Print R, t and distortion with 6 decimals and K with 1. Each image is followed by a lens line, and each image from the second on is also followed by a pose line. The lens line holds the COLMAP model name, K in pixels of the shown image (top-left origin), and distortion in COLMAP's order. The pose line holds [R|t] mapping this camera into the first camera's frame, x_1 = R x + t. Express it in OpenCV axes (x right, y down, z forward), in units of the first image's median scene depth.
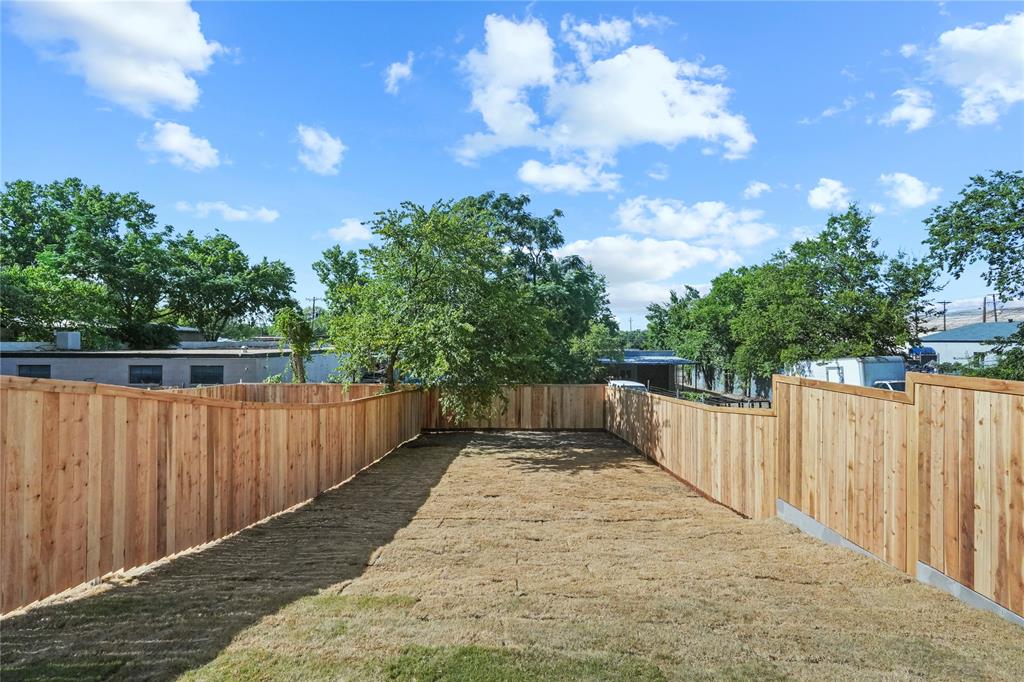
lens RADIAL K [[475.9, 0, 511.2], [0, 475.9, 337.5], [0, 0, 1]] dist [-0.000722, 0.000111]
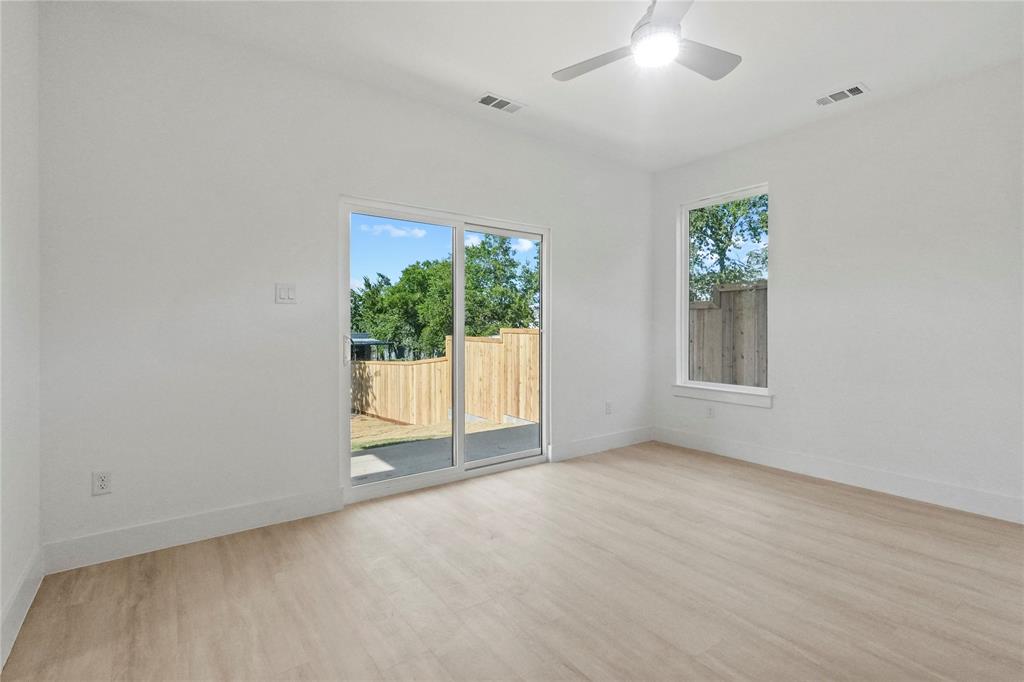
lens RADIAL K [[475.9, 0, 511.2], [0, 475.9, 337.5], [0, 0, 1]] dist [-0.000722, 0.000111]
pose [[0.808811, -0.014767, 0.587883, -0.064989], [-0.003386, 0.999551, 0.029766, 0.008543], [-0.588058, -0.026066, 0.808398, -0.127826]]
